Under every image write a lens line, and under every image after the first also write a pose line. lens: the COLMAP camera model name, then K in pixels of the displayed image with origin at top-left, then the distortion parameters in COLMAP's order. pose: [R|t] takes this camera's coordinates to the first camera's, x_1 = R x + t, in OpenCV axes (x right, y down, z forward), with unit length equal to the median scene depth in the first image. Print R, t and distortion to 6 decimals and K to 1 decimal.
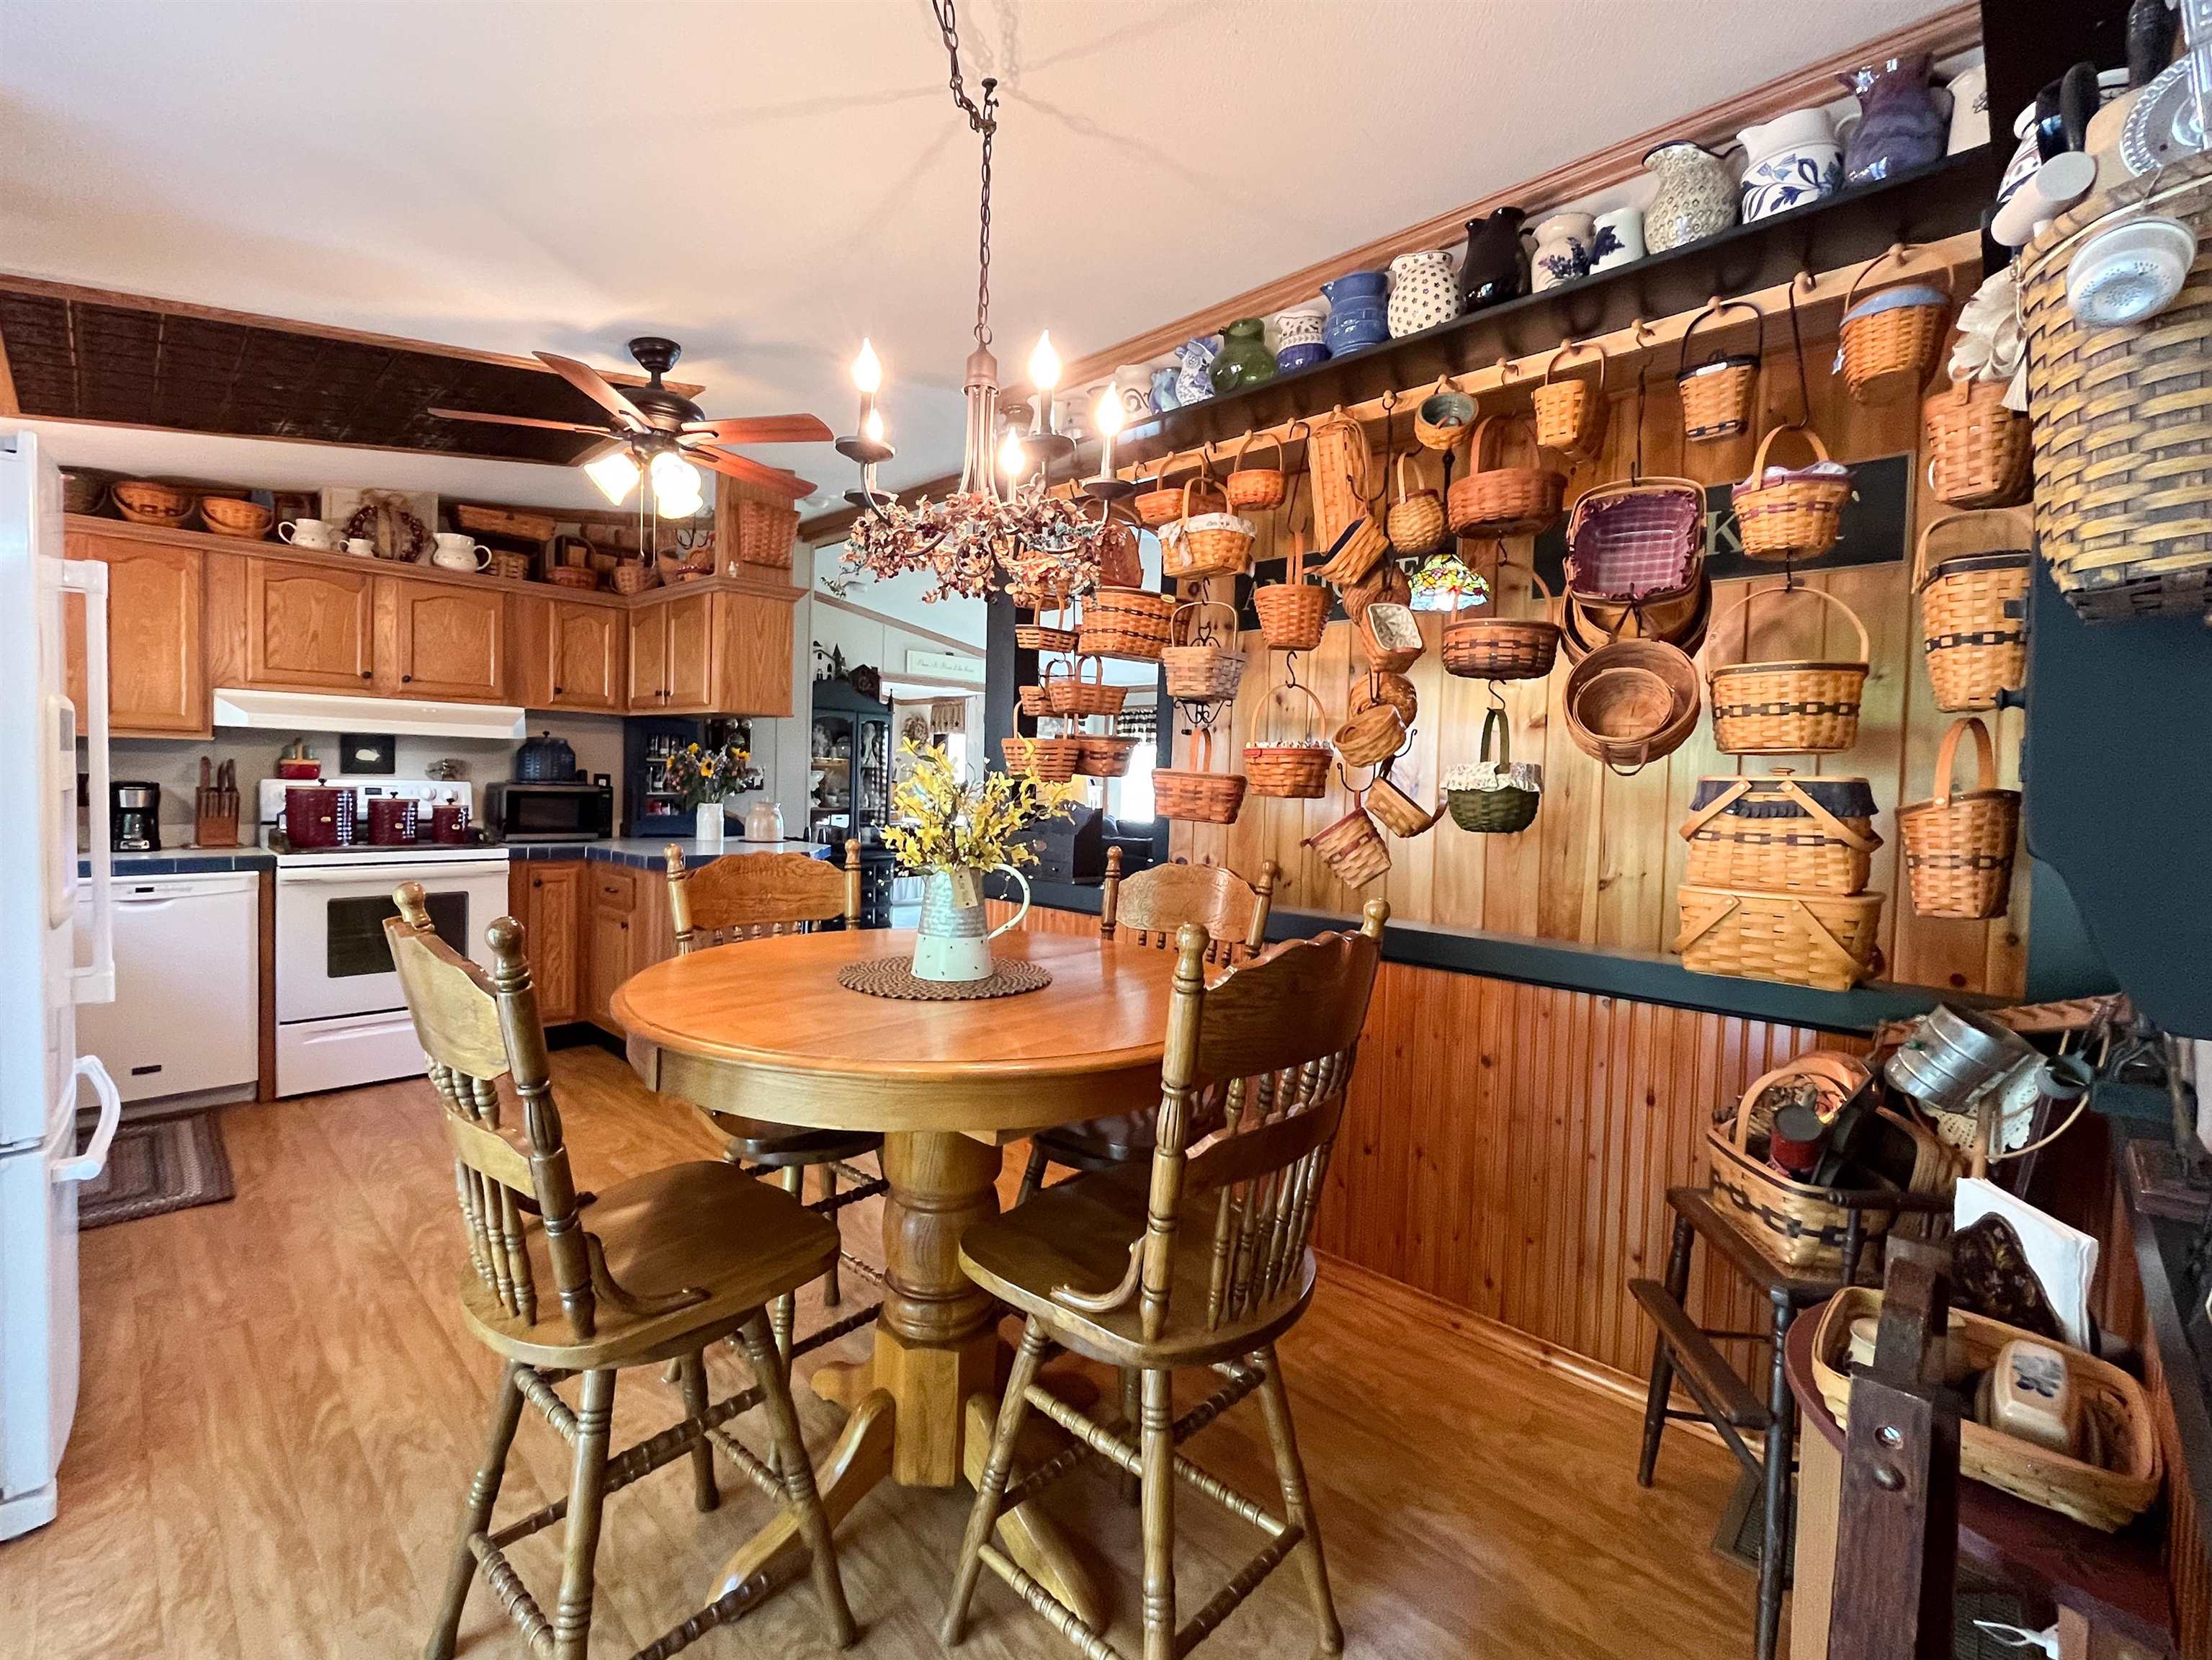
lens RADIAL K [[947.9, 0, 1092.2], [0, 947.9, 845.7], [0, 0, 1]] dist [-0.002823, -0.000095]
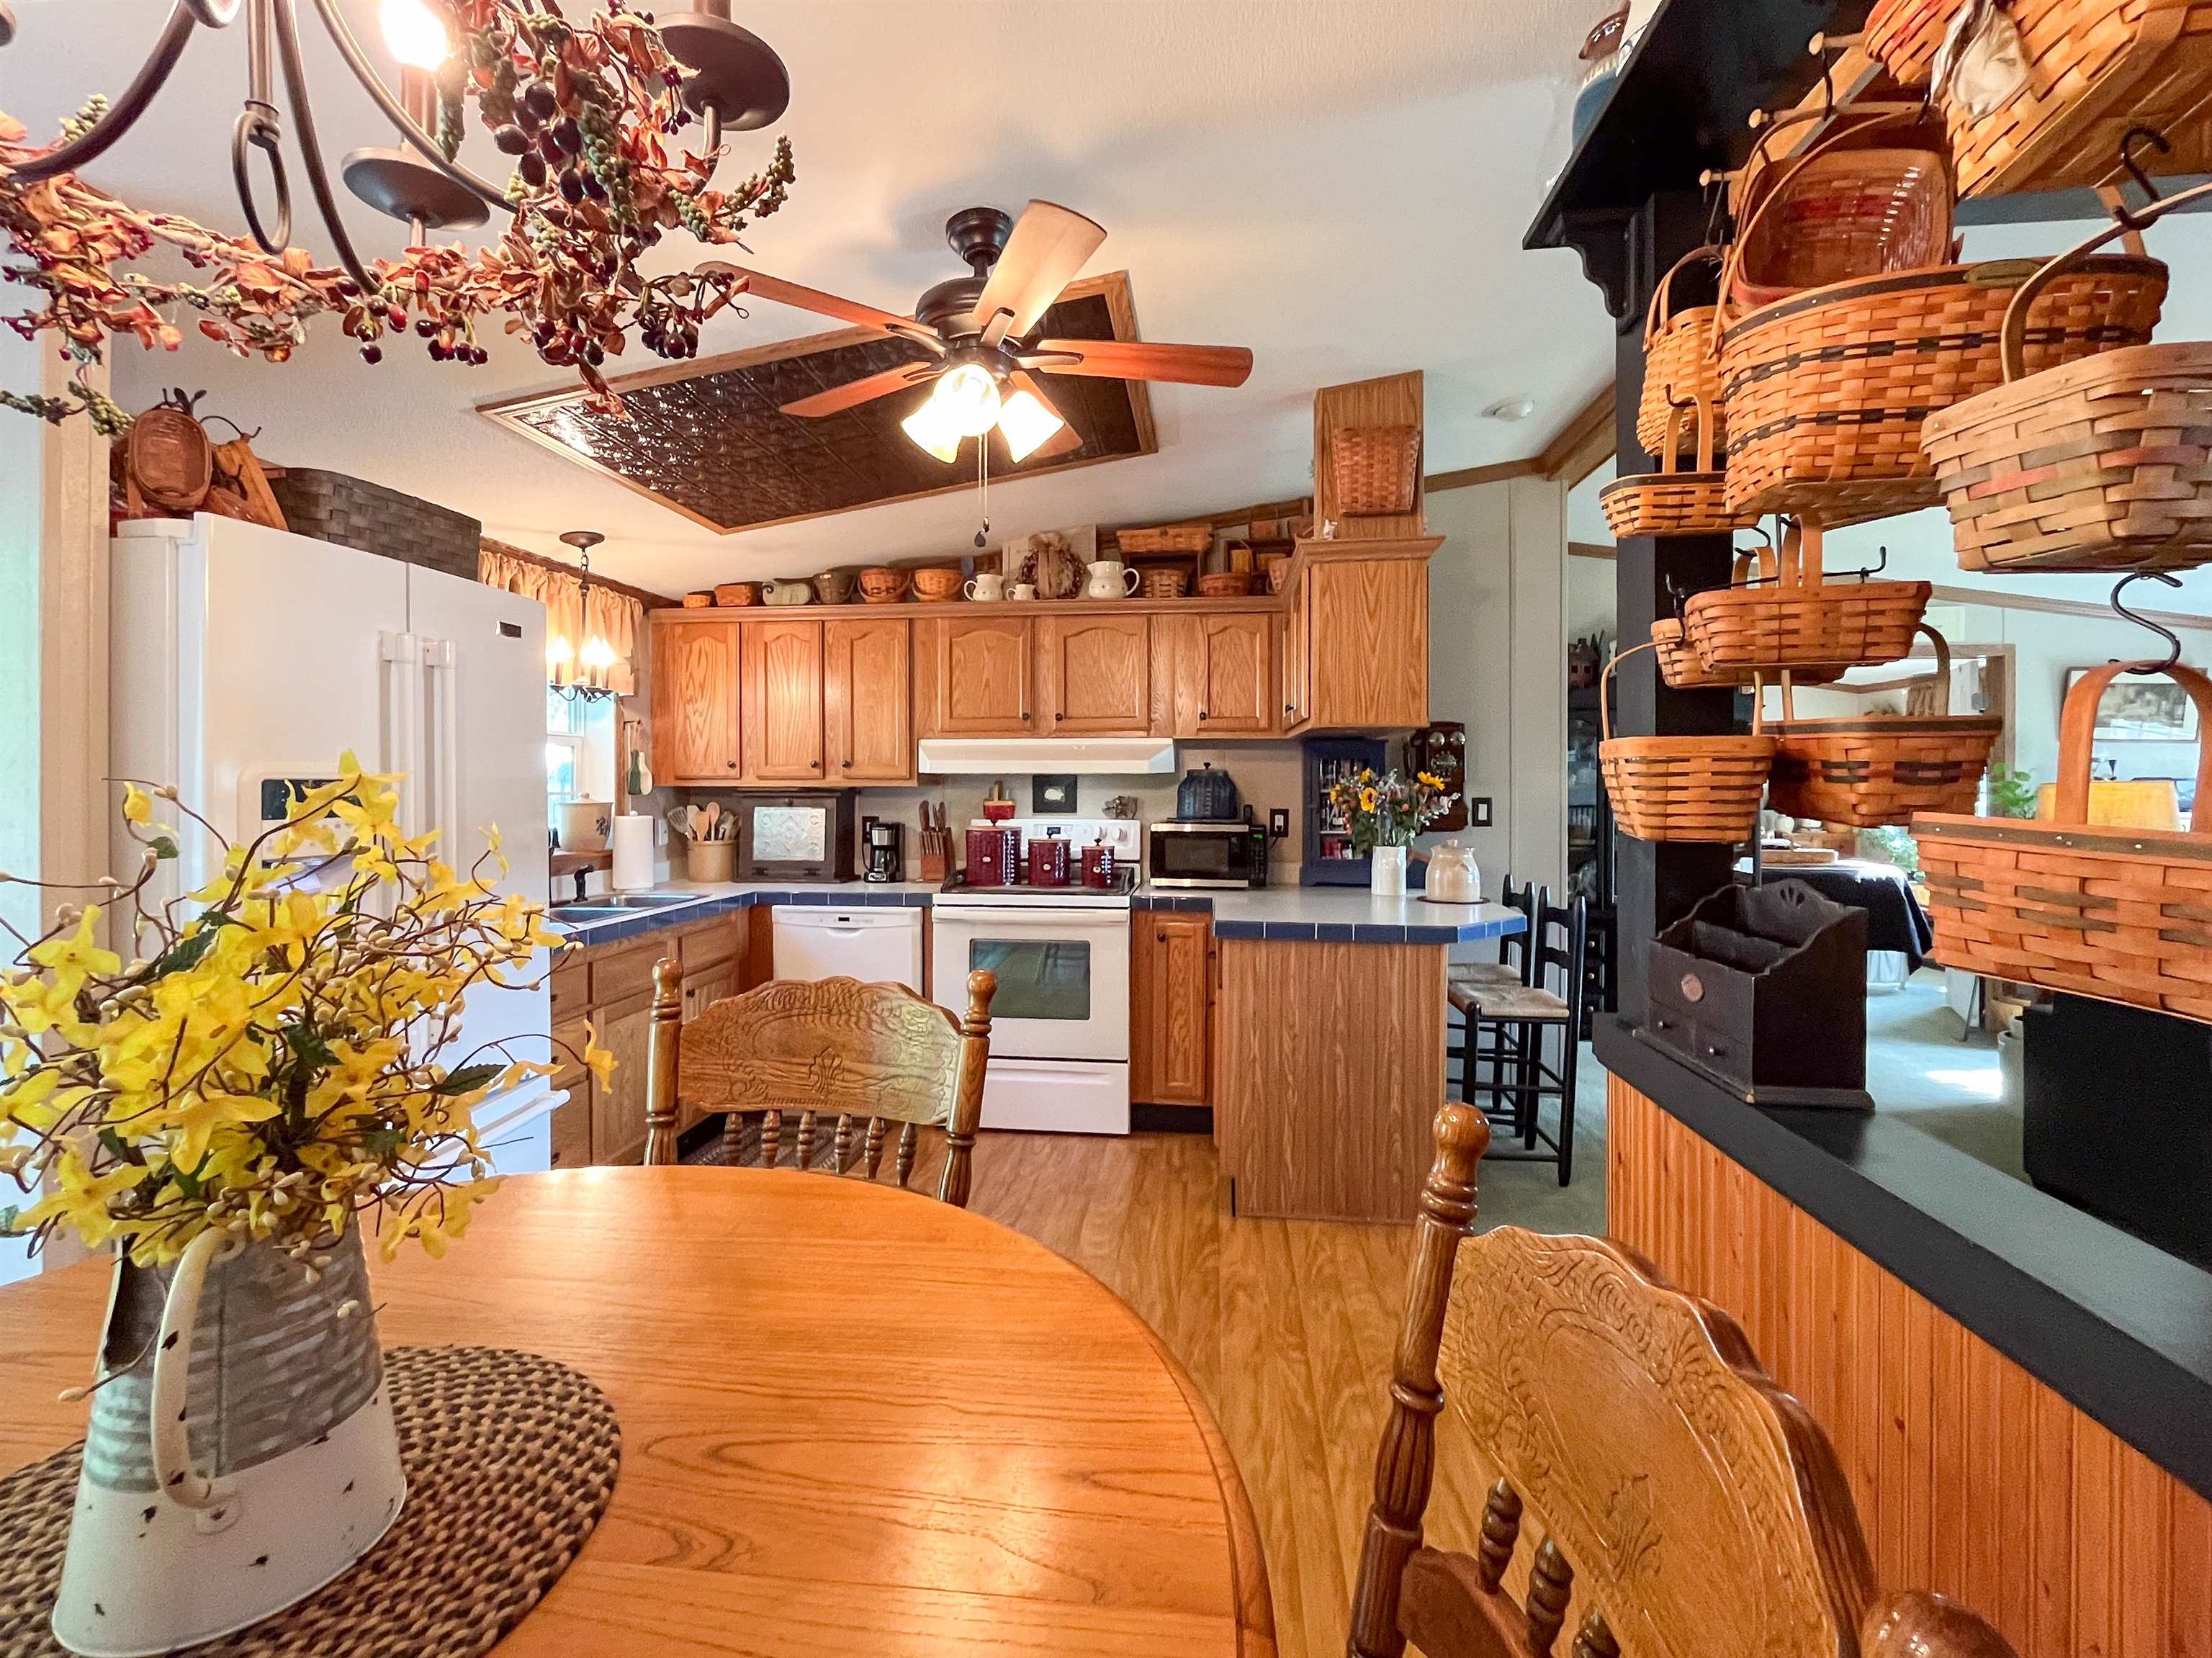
lens RADIAL K [[987.4, 0, 1111.0], [0, 987.4, 787.6], [0, 0, 1]] dist [-0.000479, 0.000050]
pose [[0.606186, -0.024267, -0.794952, 0.115958], [-0.040456, 0.997300, -0.061294, -0.042159], [0.794293, 0.069316, 0.603568, 0.424755]]
